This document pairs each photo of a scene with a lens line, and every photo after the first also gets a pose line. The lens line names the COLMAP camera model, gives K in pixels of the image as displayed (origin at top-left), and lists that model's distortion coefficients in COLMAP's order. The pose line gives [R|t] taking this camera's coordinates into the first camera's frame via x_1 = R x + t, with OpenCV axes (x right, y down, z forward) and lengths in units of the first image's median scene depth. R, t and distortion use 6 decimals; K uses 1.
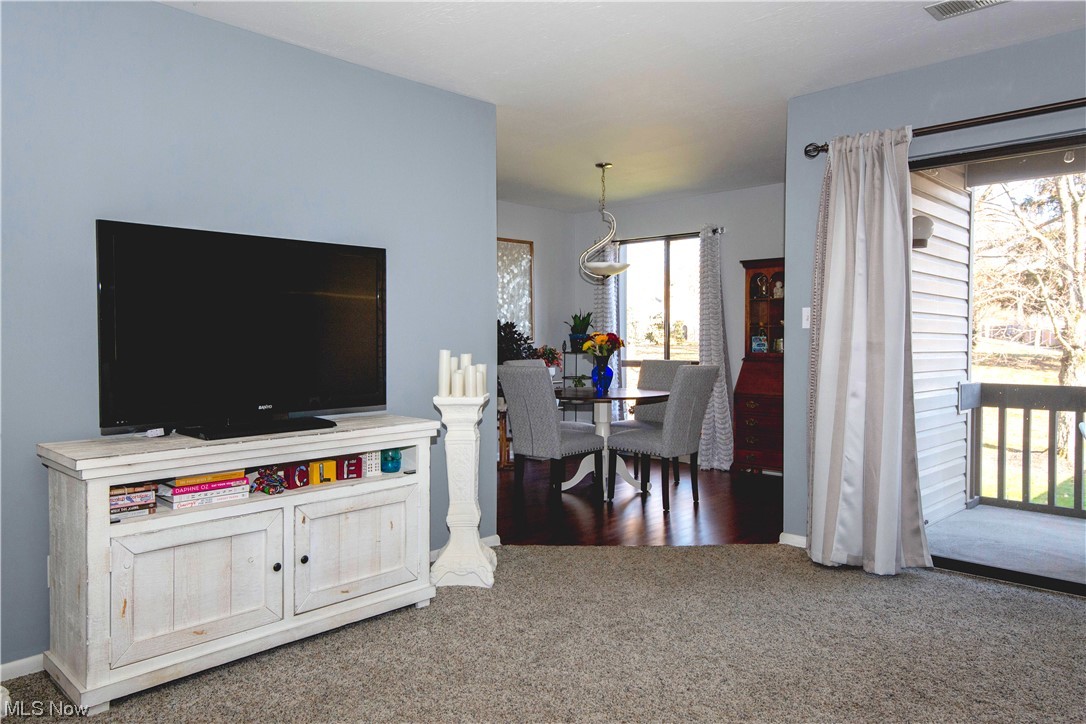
lens RADIAL K [[754.5, 0, 537.8], [0, 754.5, 362.9], [0, 0, 1]] dist [0.031147, -0.000919]
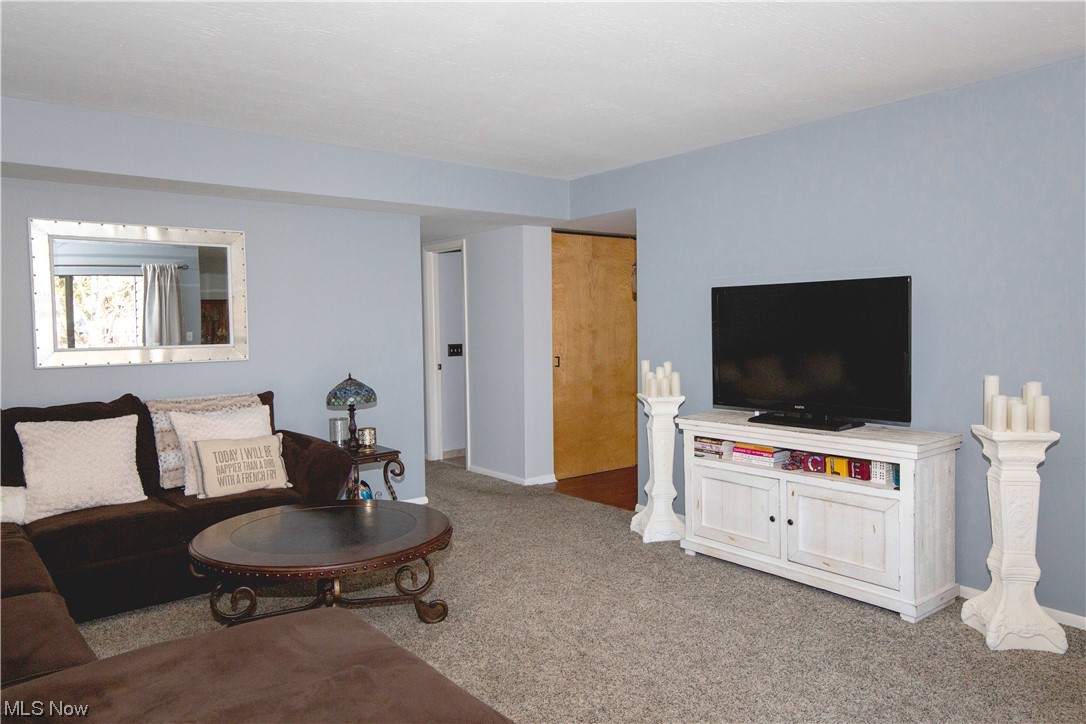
lens RADIAL K [[754.5, 0, 537.8], [0, 754.5, 362.9], [0, 0, 1]] dist [0.031147, -0.000919]
pose [[-0.148978, 0.053817, -0.987375, 1.014024], [-0.017589, 0.998216, 0.057062, -0.088073], [0.988684, 0.025868, -0.147766, 0.699933]]
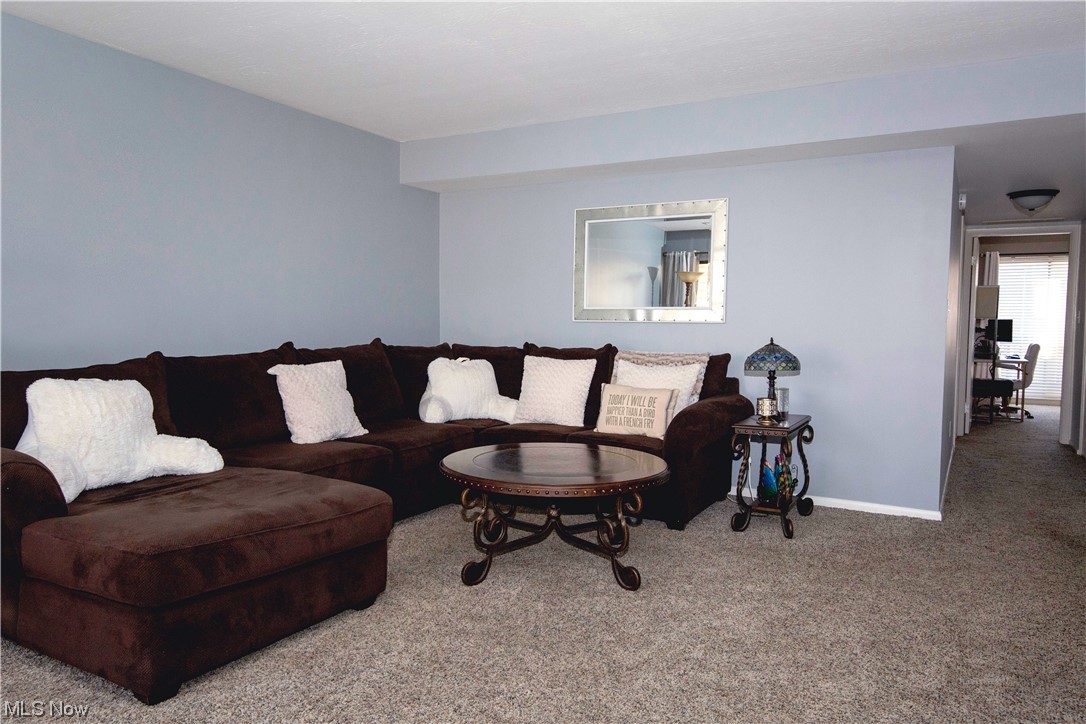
lens RADIAL K [[754.5, 0, 537.8], [0, 754.5, 362.9], [0, 0, 1]] dist [0.031147, -0.000919]
pose [[-0.972439, 0.003812, -0.233125, 0.314216], [-0.017043, 0.996030, 0.087376, -0.042241], [0.232532, 0.088941, -0.968513, 1.361623]]
